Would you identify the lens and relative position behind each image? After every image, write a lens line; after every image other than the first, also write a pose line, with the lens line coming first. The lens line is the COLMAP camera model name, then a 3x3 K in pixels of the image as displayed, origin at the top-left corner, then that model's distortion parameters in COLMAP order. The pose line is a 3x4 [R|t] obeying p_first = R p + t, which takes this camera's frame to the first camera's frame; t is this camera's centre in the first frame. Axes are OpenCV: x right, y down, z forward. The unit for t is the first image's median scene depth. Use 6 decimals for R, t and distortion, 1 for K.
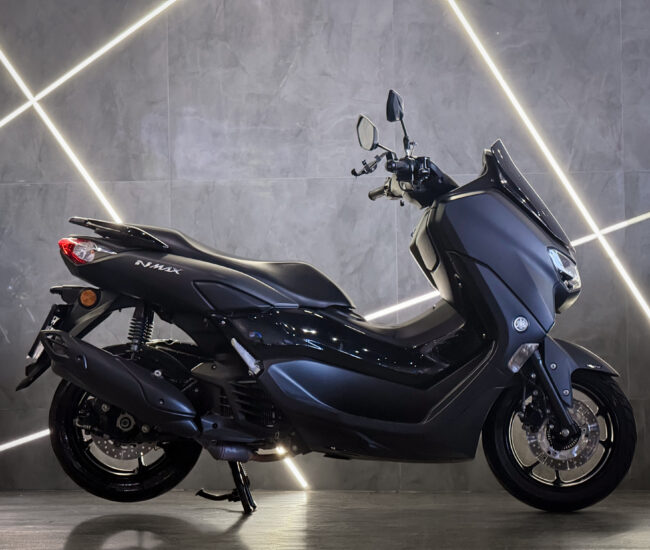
lens RADIAL K [[2319.4, 0, 341.5], [0, 2319.4, 276.4], [0, 0, 1]] dist [0.237193, 0.000000]
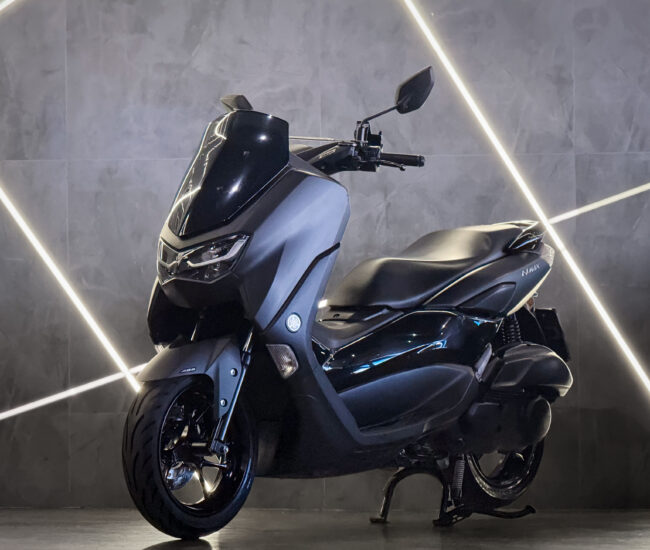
lens RADIAL K [[2319.4, 0, 323.2], [0, 2319.4, 281.4], [0, 0, 1]] dist [0.237193, 0.000000]
pose [[0.999416, 0.006690, 0.033524, -0.005527], [-0.006716, 0.999977, 0.000656, 0.004081], [-0.033518, -0.000881, 0.999438, 0.105897]]
